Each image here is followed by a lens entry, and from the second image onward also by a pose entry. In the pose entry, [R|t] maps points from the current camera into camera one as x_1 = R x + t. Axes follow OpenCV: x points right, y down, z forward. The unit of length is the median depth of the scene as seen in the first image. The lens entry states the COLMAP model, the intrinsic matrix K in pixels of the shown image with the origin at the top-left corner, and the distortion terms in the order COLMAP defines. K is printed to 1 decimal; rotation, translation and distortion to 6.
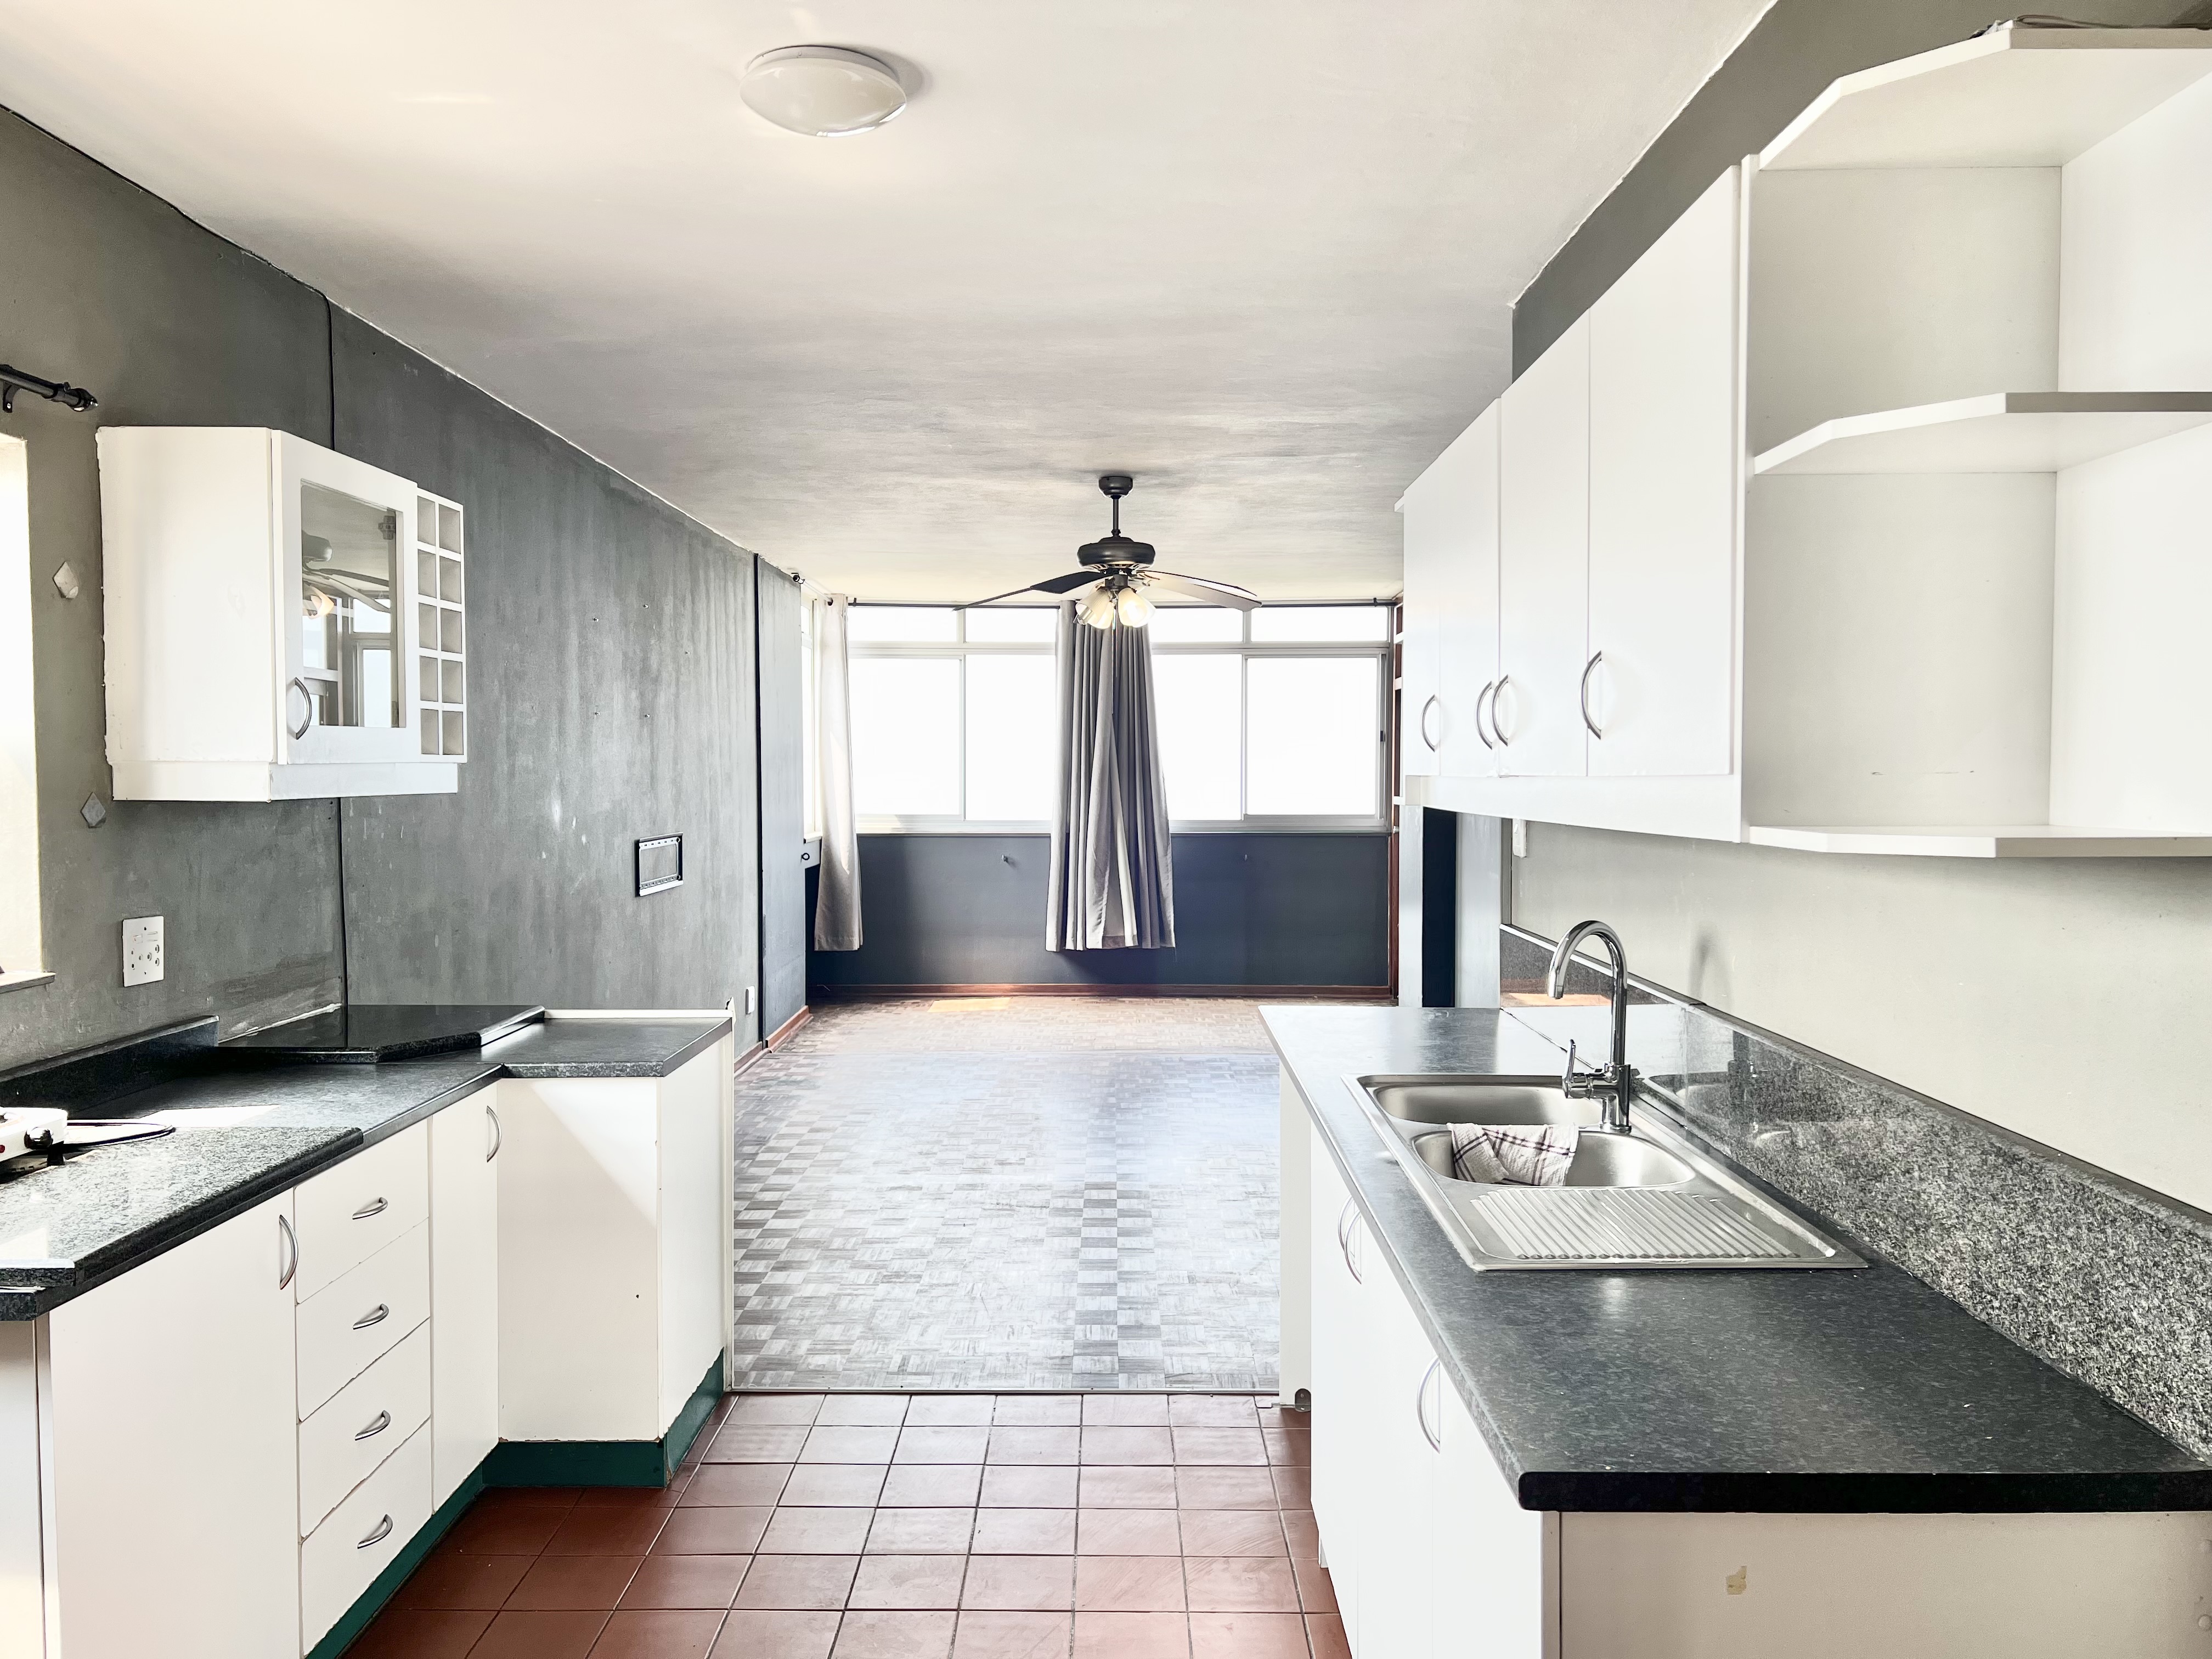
lens RADIAL K [[1659.3, 0, 1106.4], [0, 1659.3, 838.8], [0, 0, 1]] dist [0.057320, -0.073507]
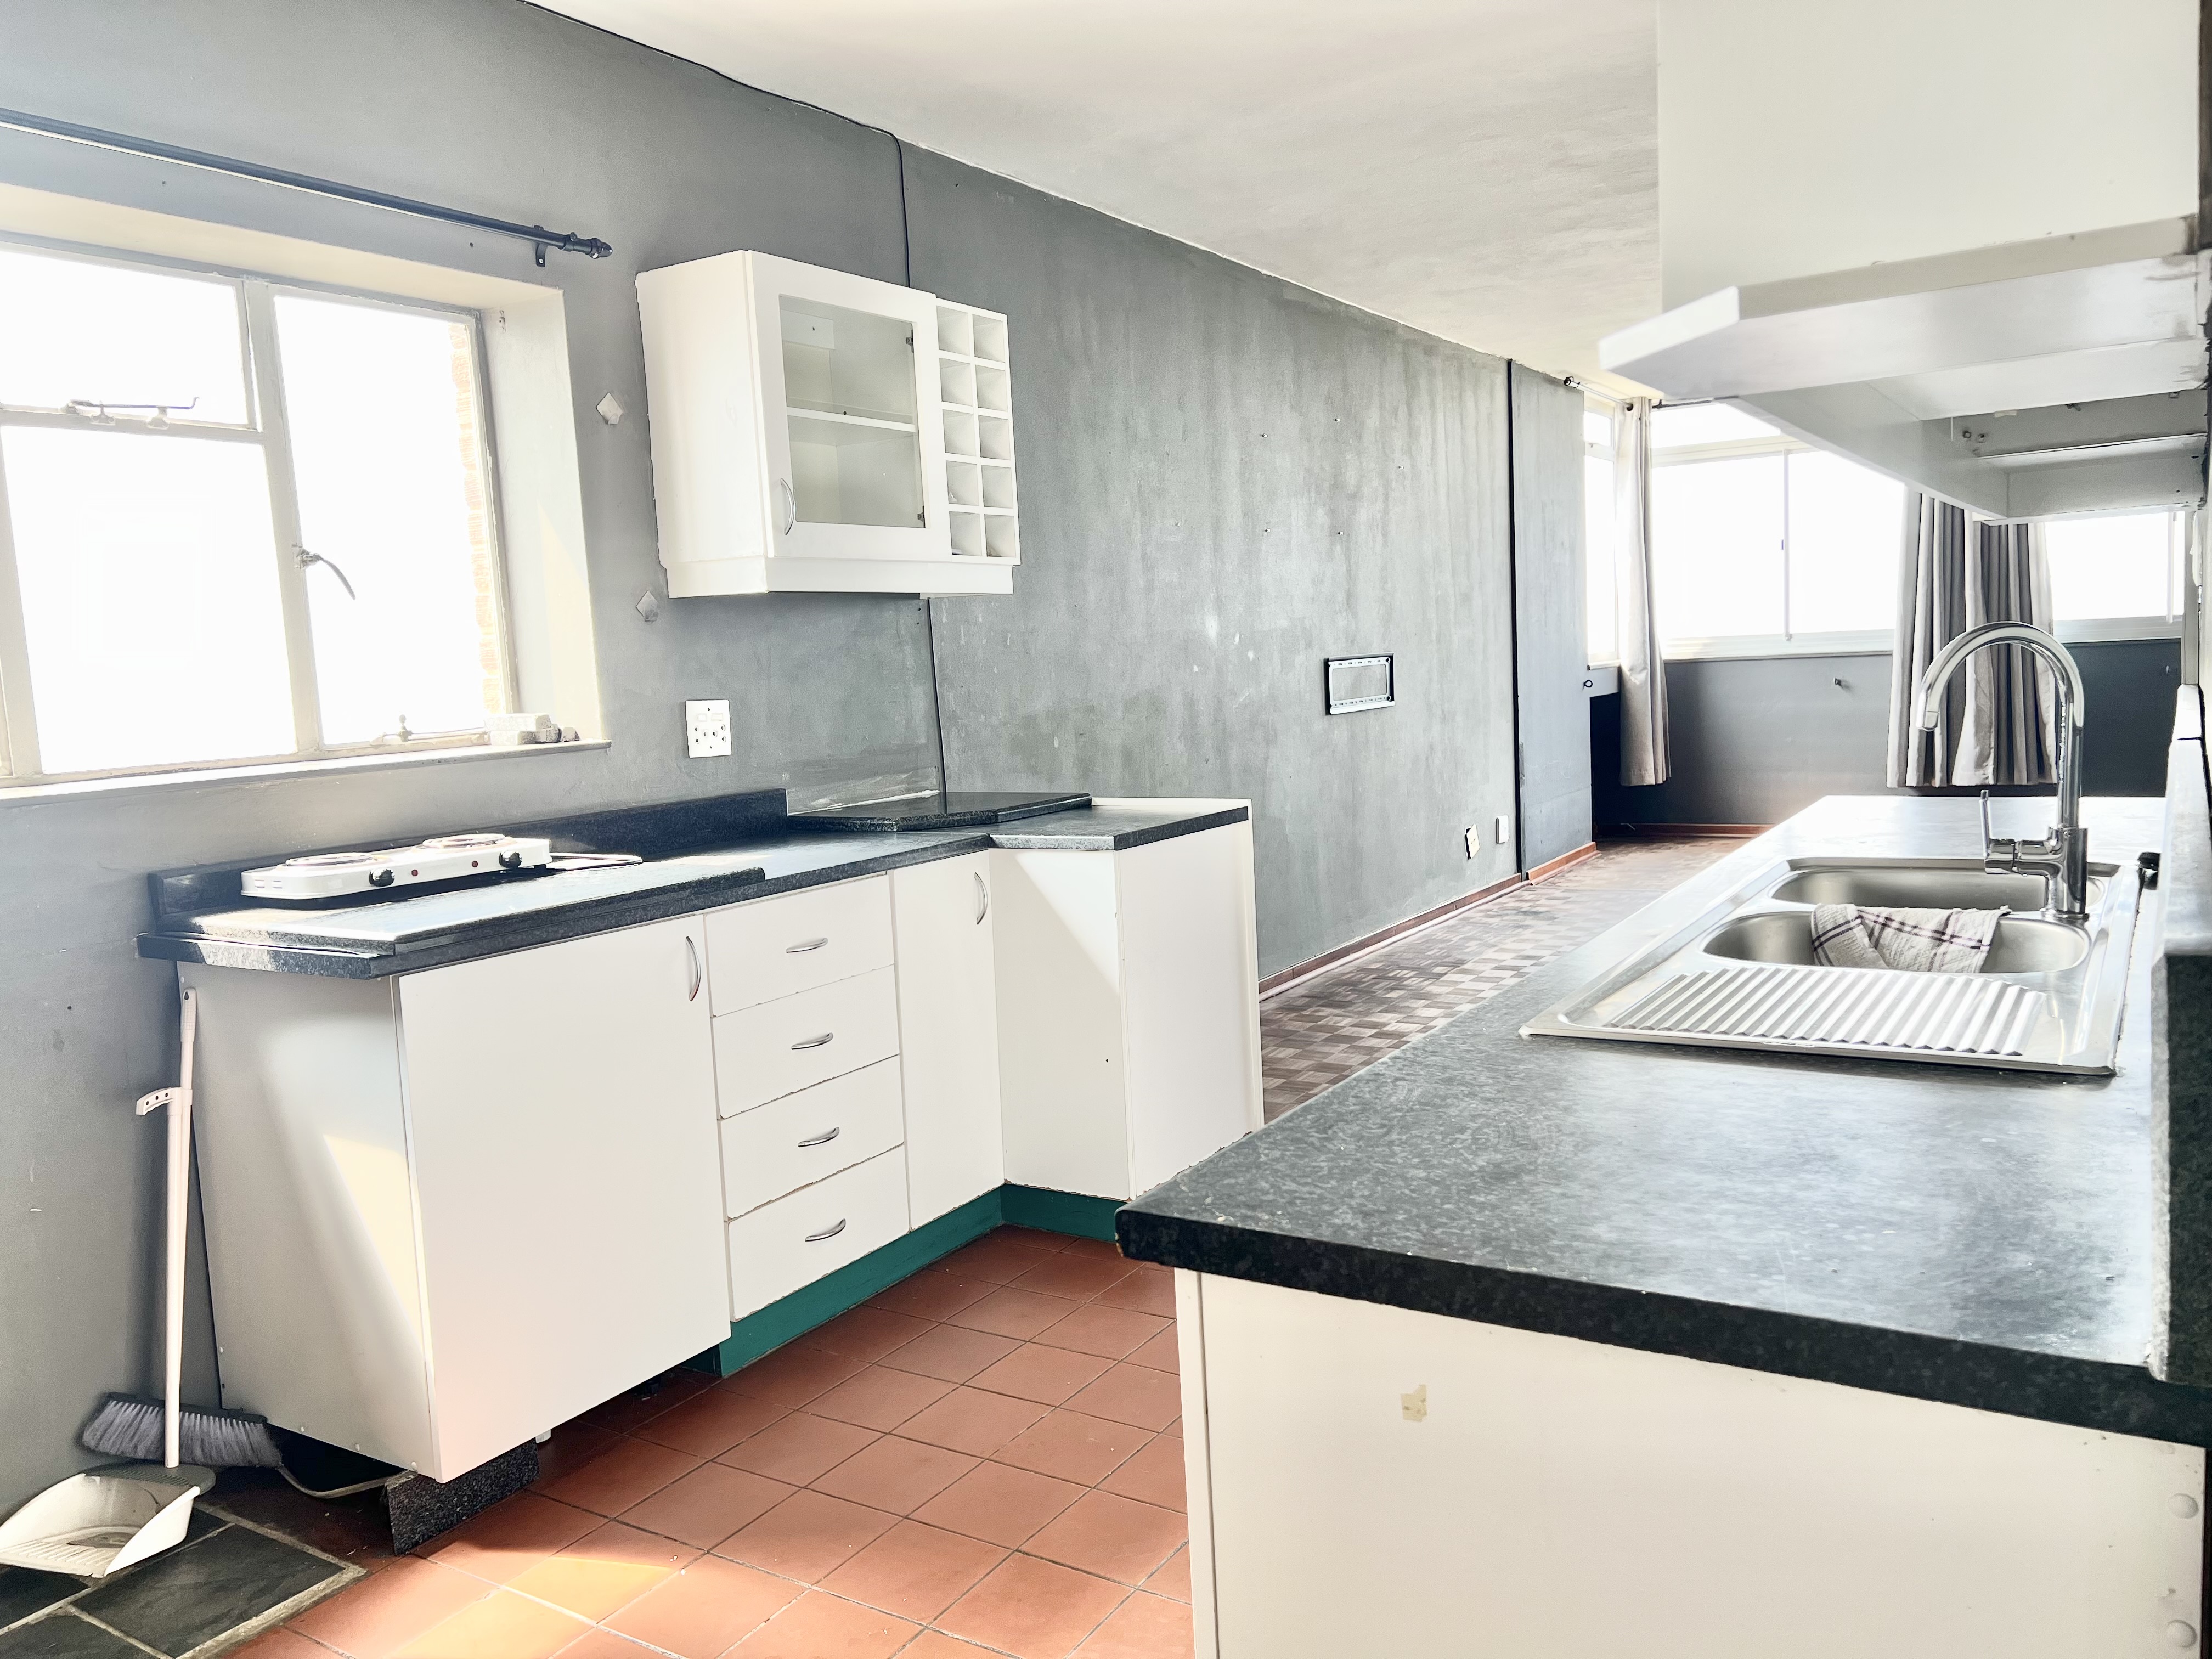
lens RADIAL K [[1659.3, 0, 1108.6], [0, 1659.3, 848.6], [0, 0, 1]] dist [0.057320, -0.073507]
pose [[0.846936, 0.019687, -0.531331, 0.145680], [0.026826, 0.996459, 0.079681, 0.032824], [0.531018, -0.081738, 0.843409, 0.078345]]
